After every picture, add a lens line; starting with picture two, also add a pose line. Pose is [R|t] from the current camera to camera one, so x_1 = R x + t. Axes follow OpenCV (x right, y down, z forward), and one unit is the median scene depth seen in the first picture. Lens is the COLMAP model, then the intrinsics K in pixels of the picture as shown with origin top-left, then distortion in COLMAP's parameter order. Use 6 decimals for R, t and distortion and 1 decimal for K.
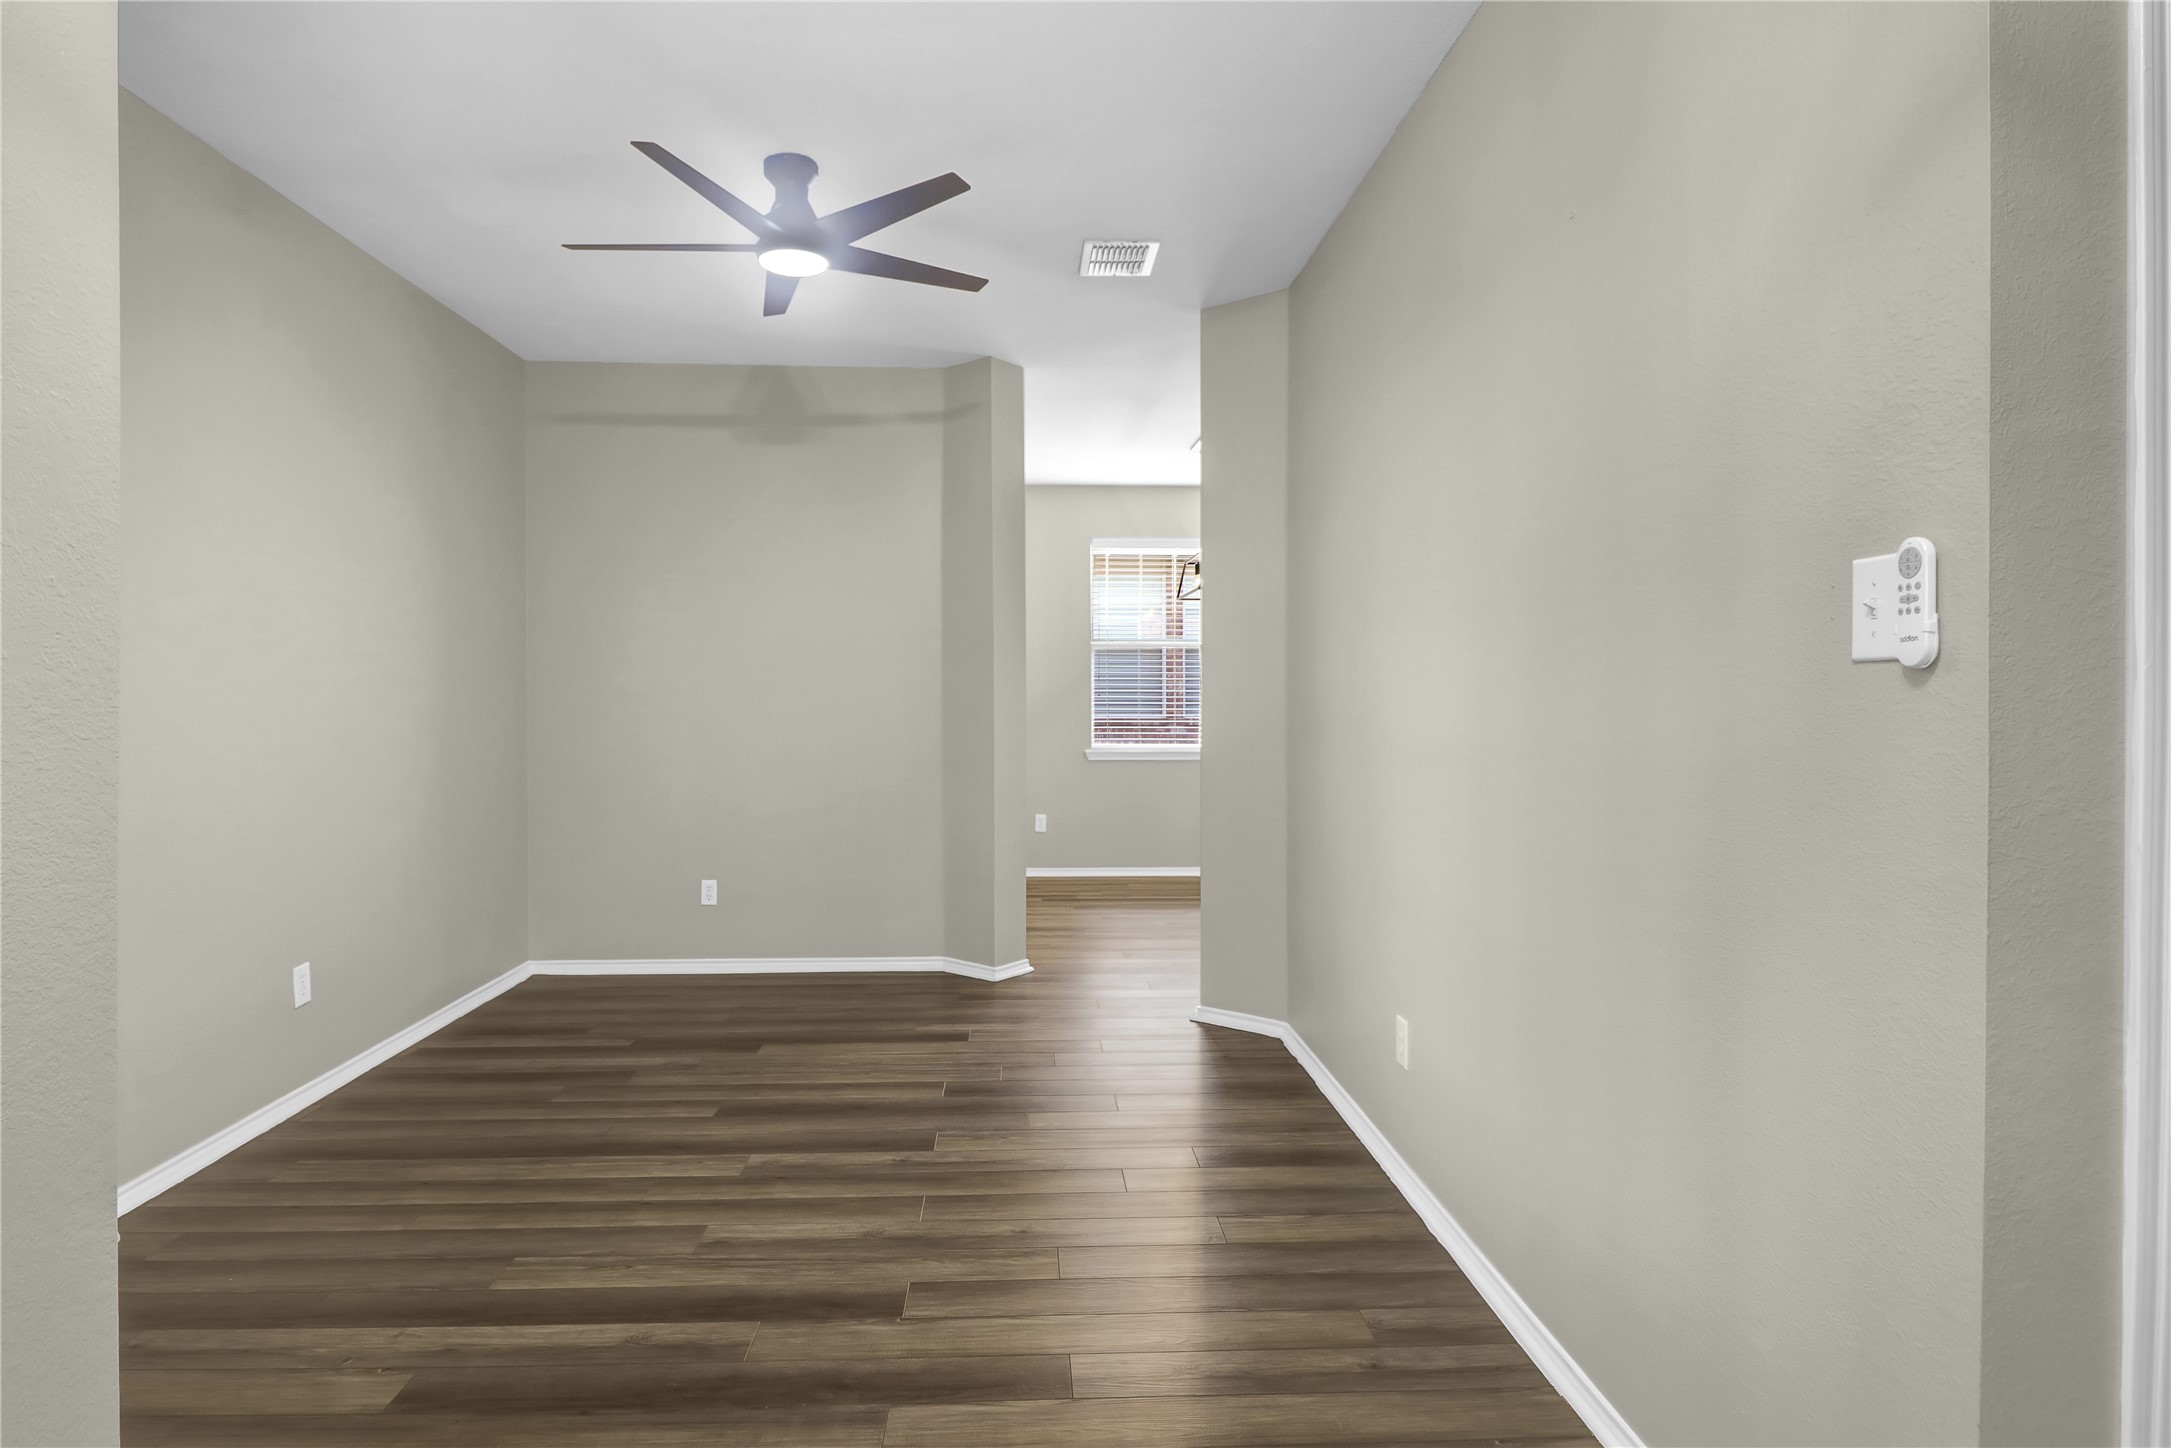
lens RADIAL K [[1170.8, 0, 1070.1], [0, 1170.8, 700.5], [0, 0, 1]] dist [0.008004, -0.019068]
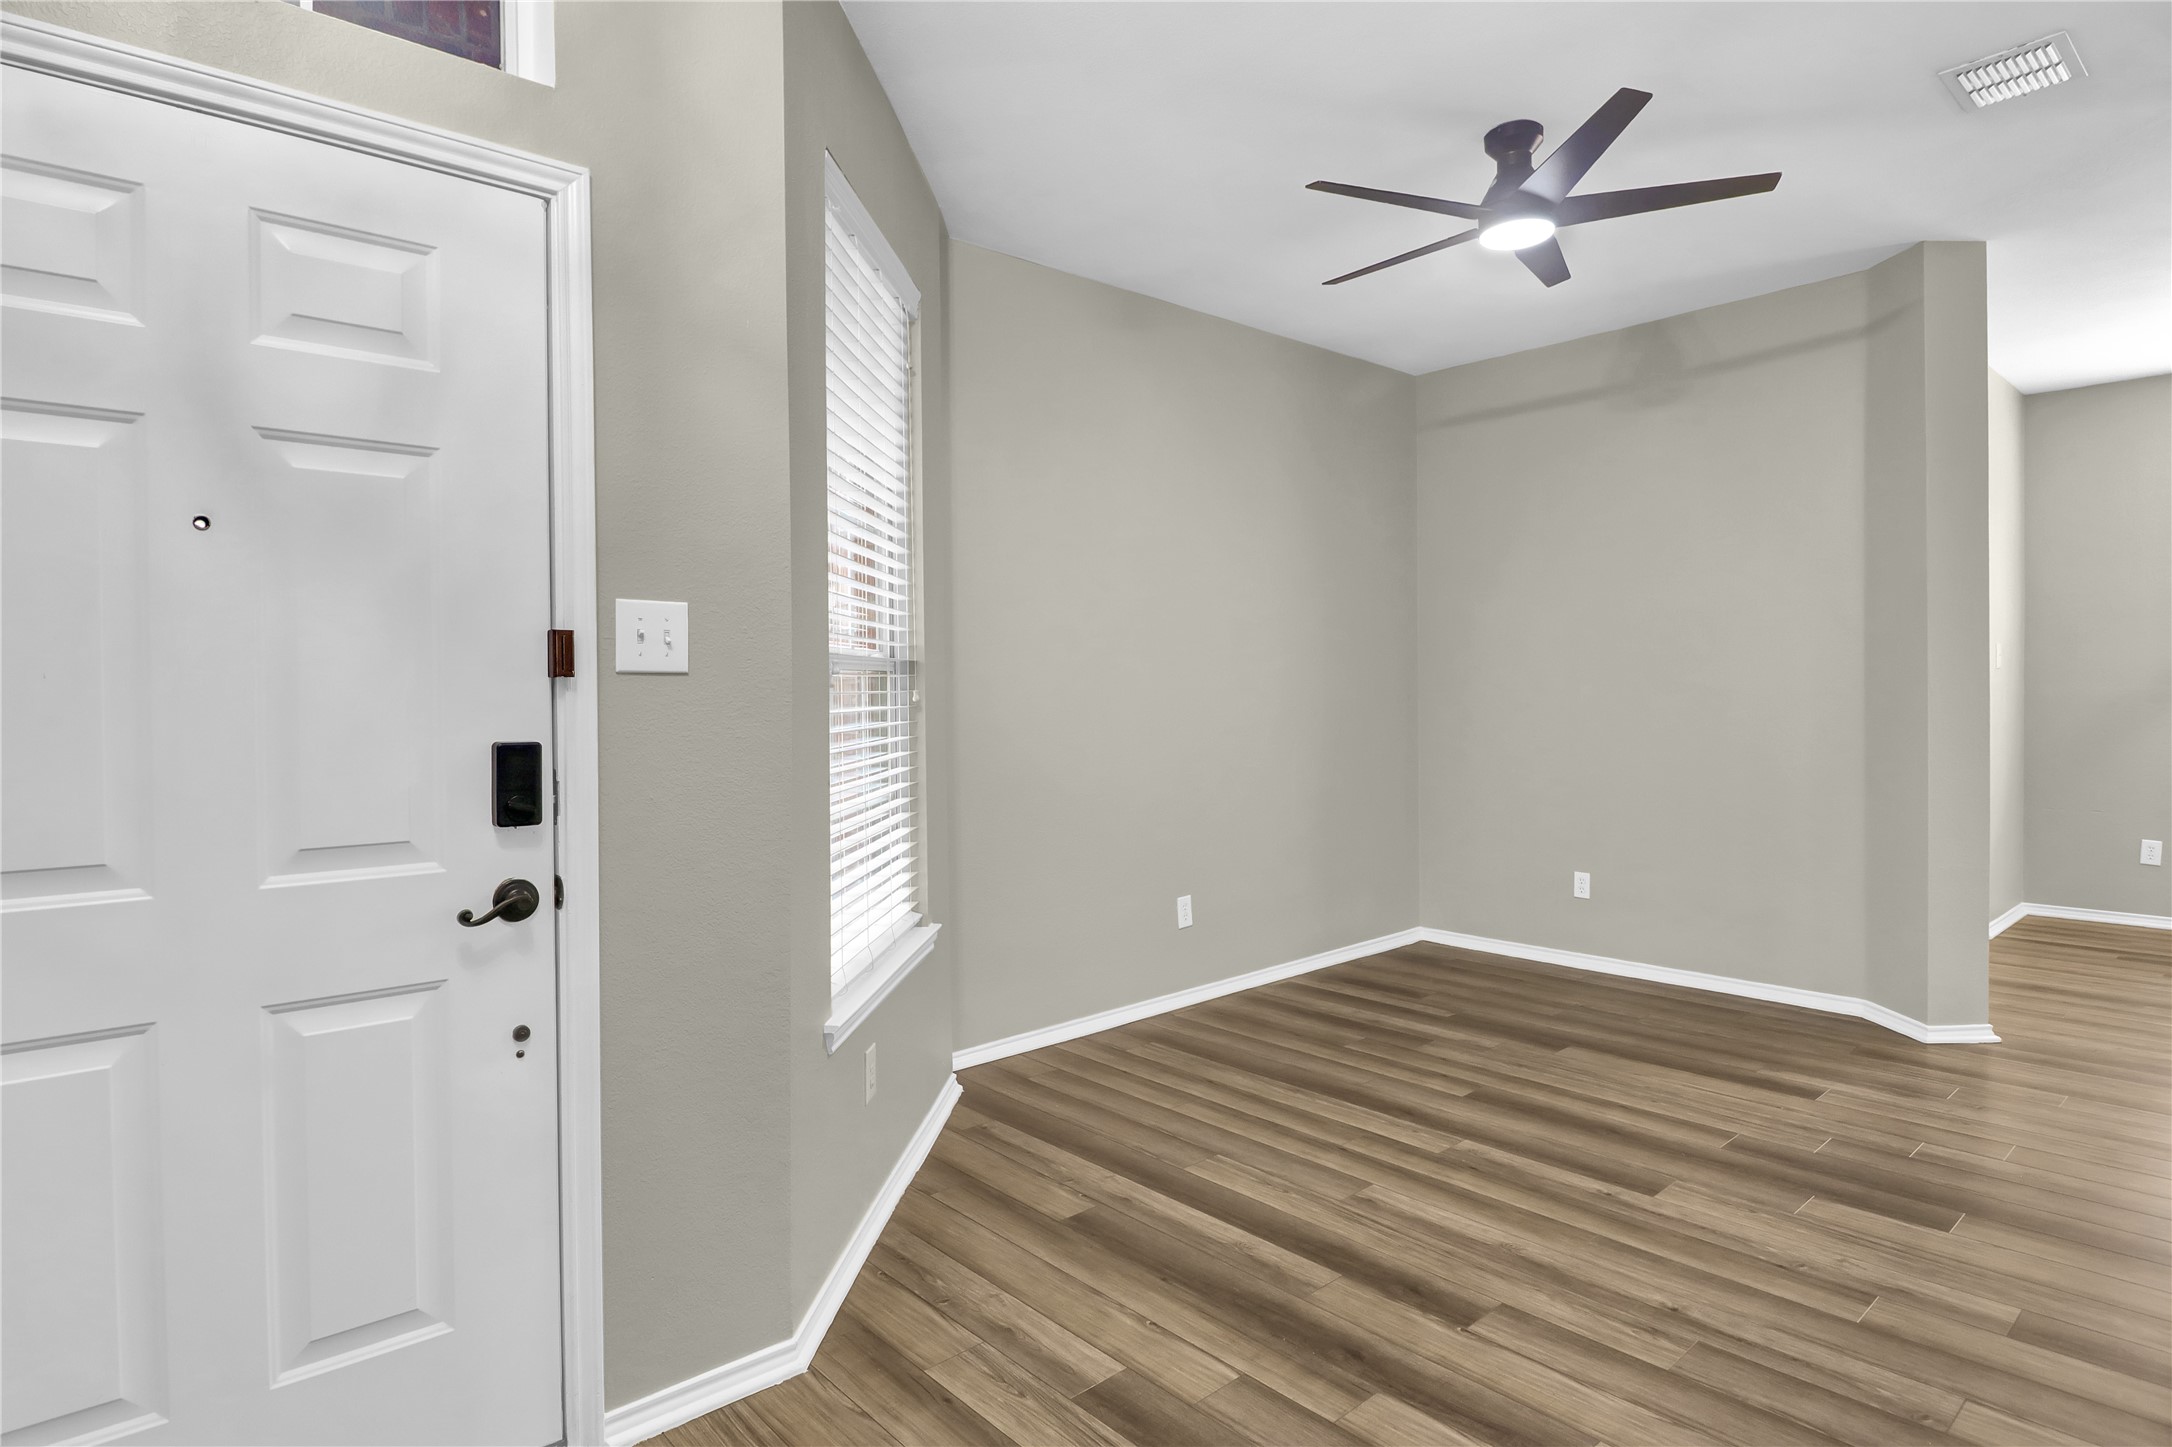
lens RADIAL K [[1171.3, 0, 1070.6], [0, 1171.3, 700.0], [0, 0, 1]] dist [0.008004, -0.019068]
pose [[0.616353, -0.001436, -0.787469, 0.322829], [0.011966, 0.999900, 0.007542, -0.002397], [0.787379, -0.014071, 0.616308, 0.119792]]
